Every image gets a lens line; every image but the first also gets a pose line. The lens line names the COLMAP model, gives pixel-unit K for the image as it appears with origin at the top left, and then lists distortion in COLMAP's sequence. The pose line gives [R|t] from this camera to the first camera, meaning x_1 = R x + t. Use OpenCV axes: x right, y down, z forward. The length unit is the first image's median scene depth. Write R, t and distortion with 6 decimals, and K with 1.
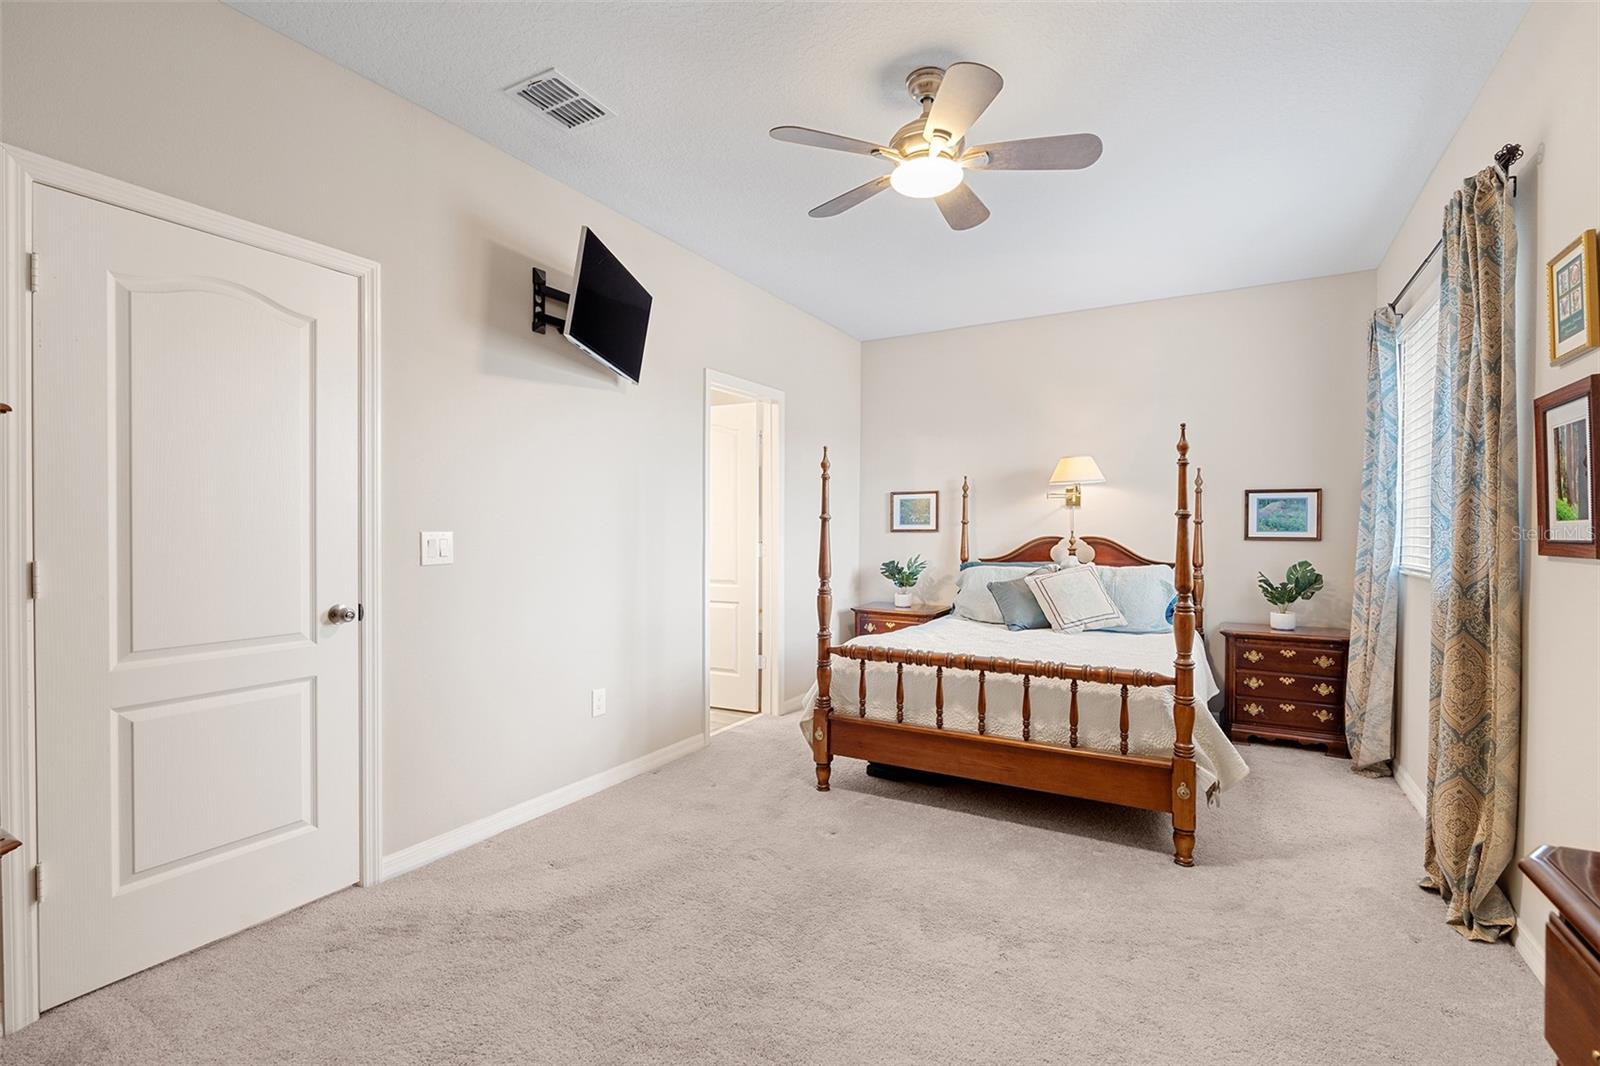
lens RADIAL K [[716.3, 0, 805.2], [0, 716.3, 534.4], [0, 0, 1]] dist [-0.004213, -0.000238]
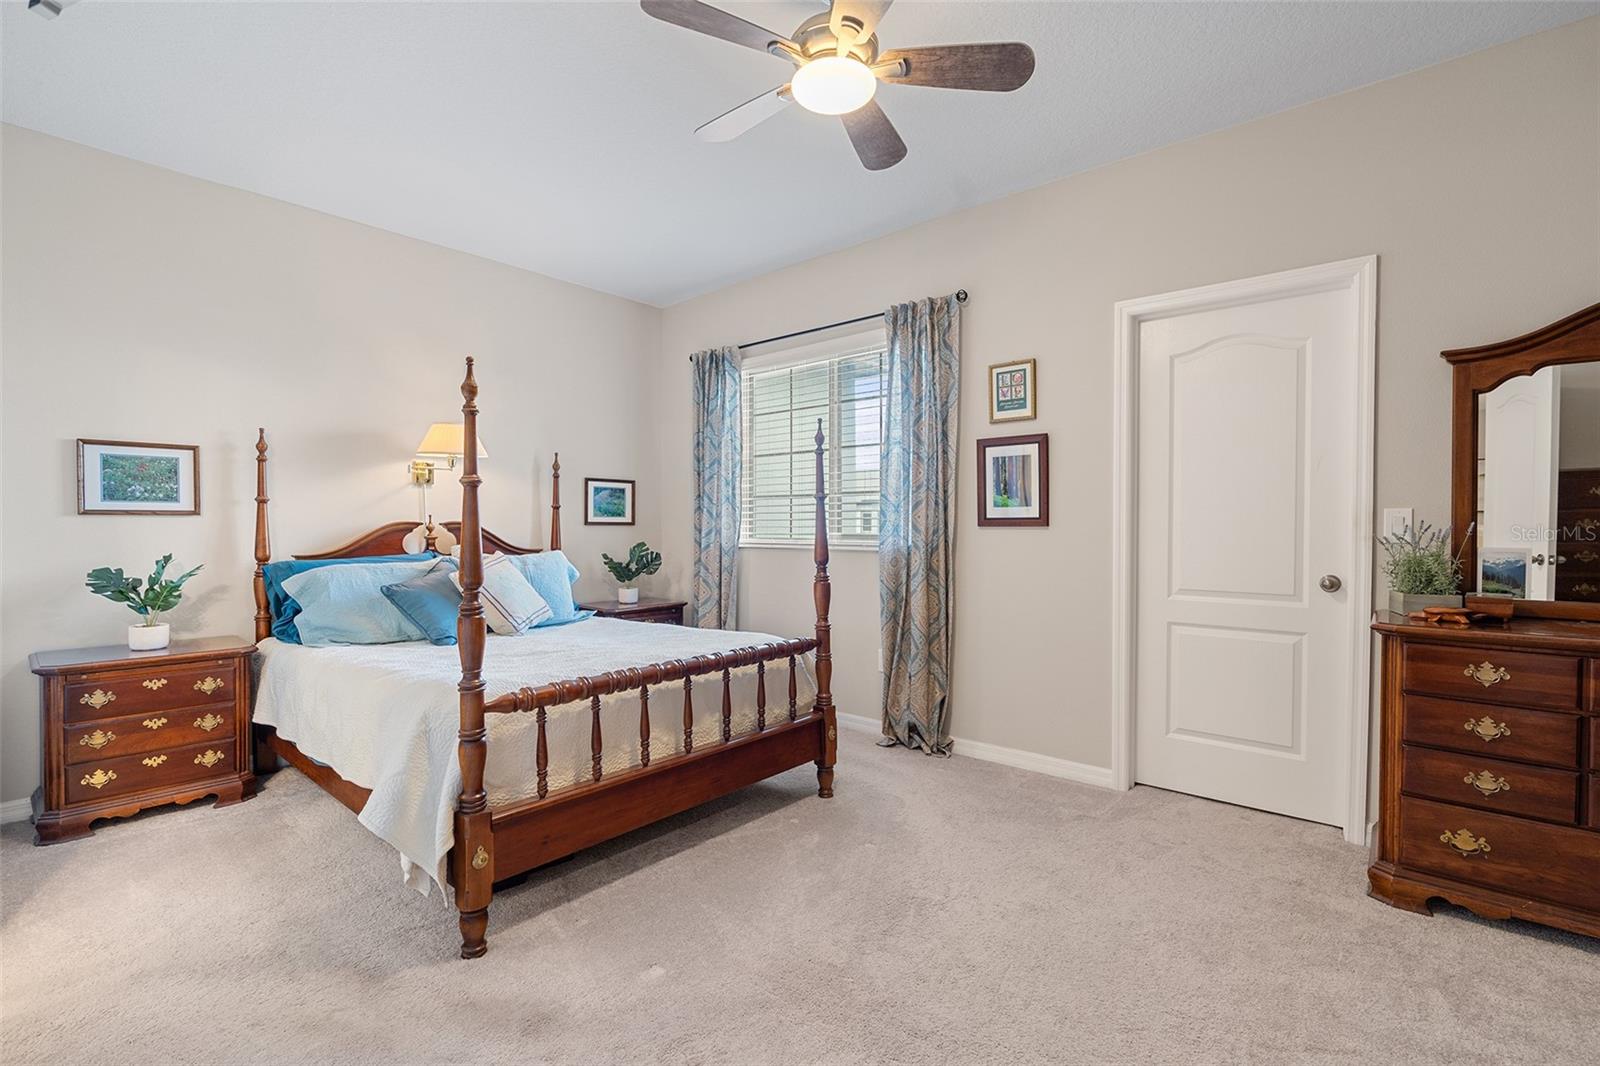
lens RADIAL K [[716.3, 0, 805.2], [0, 716.3, 534.4], [0, 0, 1]] dist [-0.004213, -0.000238]
pose [[0.192413, -0.014387, 0.981208, -0.371116], [0.006834, 0.999888, 0.013321, 0.010205], [-0.981290, 0.004142, 0.192490, 0.482367]]
